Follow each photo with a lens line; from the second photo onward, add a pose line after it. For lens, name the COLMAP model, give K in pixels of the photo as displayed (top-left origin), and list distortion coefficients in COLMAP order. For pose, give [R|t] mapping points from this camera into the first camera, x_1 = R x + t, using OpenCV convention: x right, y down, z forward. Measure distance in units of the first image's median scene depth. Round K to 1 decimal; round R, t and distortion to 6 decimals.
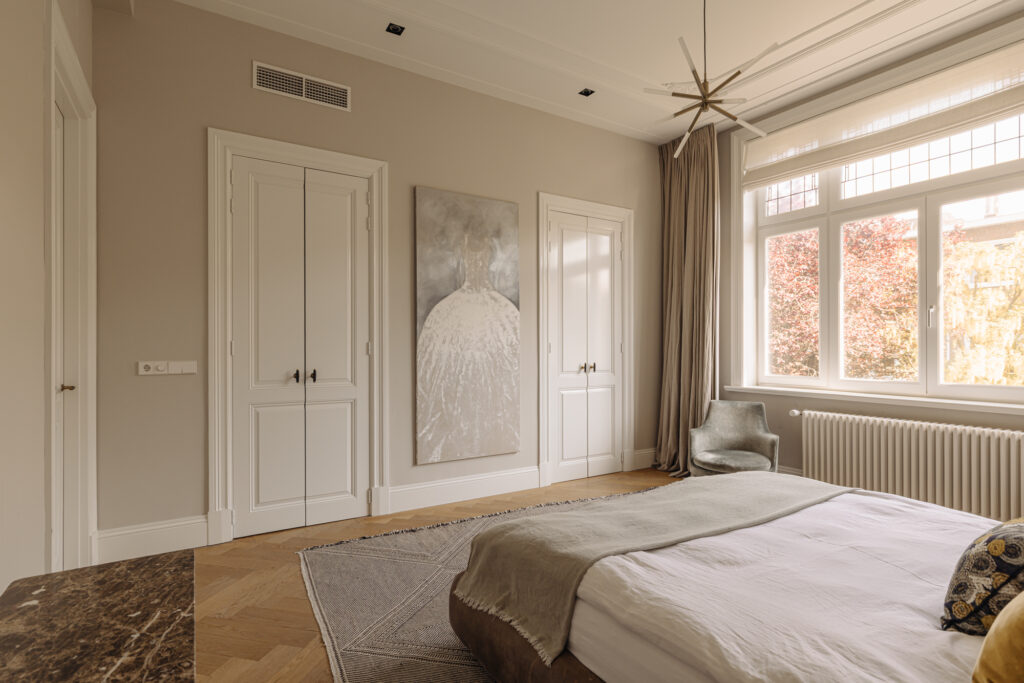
lens RADIAL K [[510.5, 0, 508.1], [0, 510.5, 343.3], [0, 0, 1]] dist [0.006959, -0.000196]
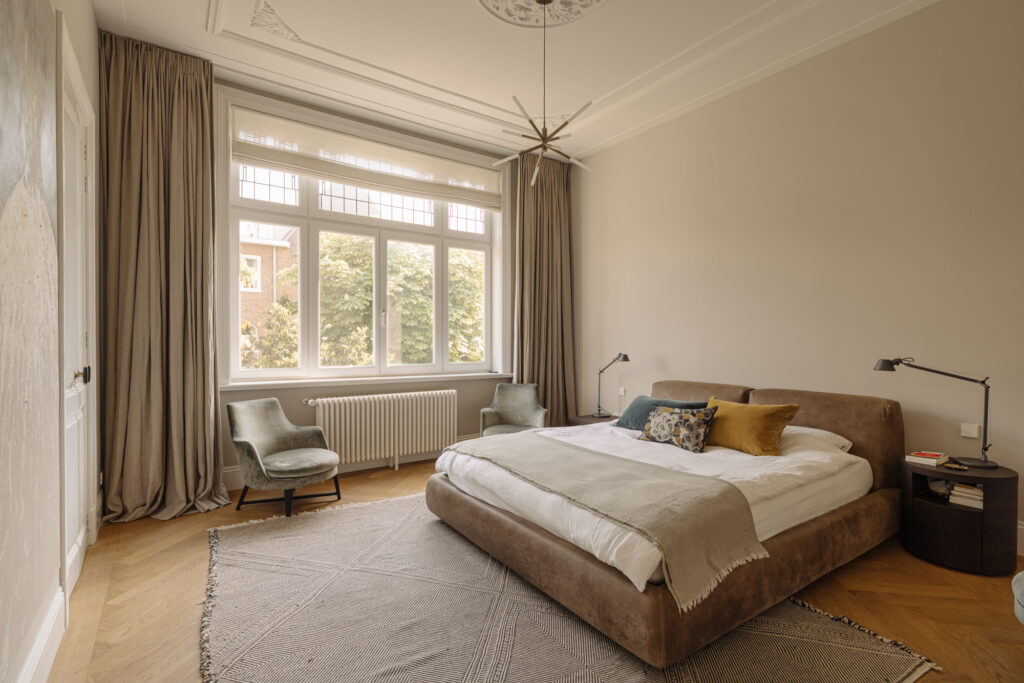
lens RADIAL K [[500.5, 0, 507.4], [0, 500.5, 346.3], [0, 0, 1]] dist [-0.014160, -0.001150]
pose [[-0.077106, 0.000367, 0.997023, -0.624965], [-0.004826, 0.999988, -0.000741, 0.026602], [-0.997011, -0.004869, -0.077103, 0.881881]]
